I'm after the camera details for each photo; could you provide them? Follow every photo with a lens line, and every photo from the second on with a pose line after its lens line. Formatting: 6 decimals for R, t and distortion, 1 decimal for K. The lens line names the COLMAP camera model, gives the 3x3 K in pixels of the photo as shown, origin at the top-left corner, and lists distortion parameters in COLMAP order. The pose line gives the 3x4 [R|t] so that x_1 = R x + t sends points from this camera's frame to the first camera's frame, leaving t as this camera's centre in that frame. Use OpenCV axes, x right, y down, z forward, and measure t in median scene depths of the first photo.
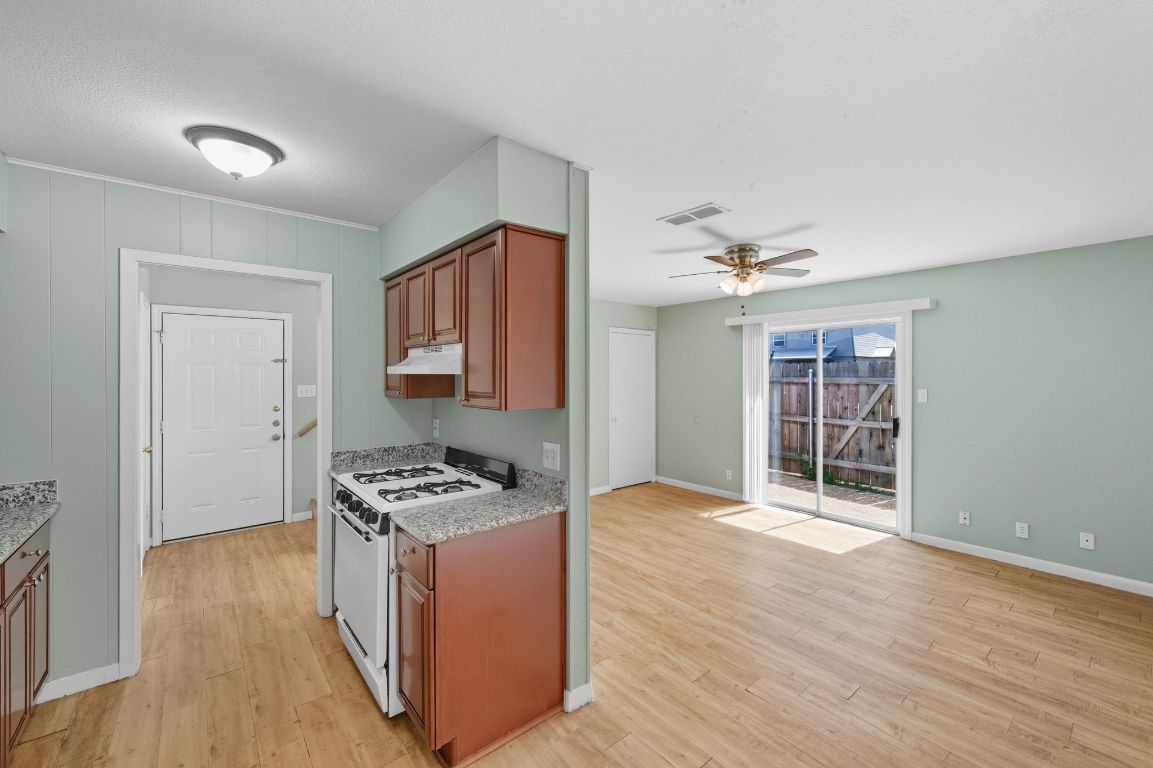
lens RADIAL K [[456.7, 0, 594.7], [0, 456.7, 369.9], [0, 0, 1]] dist [-0.010984, -0.000083]
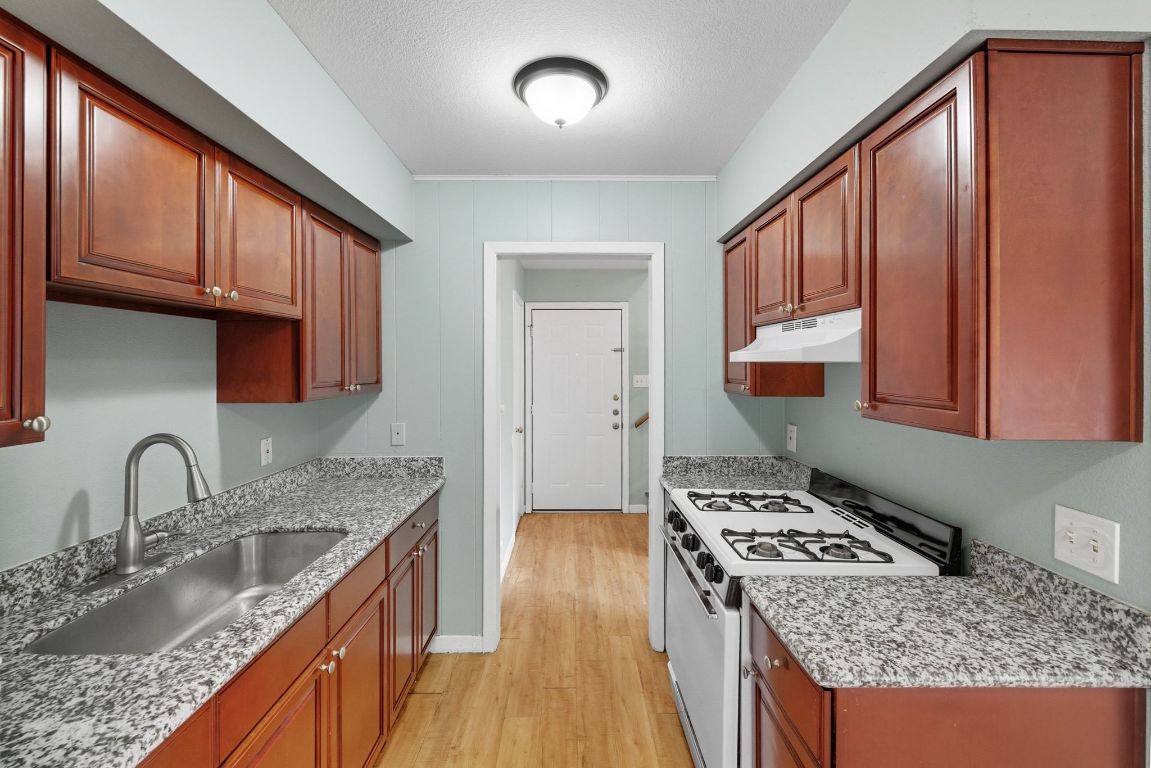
lens RADIAL K [[474.3, 0, 577.6], [0, 474.3, 363.6], [0, 0, 1]] dist [0.000057, -0.000162]
pose [[0.760119, 0.001856, -0.649781, -0.167042], [0.002900, 0.999976, 0.006248, 0.006664], [0.649778, -0.006634, 0.760095, 0.298191]]
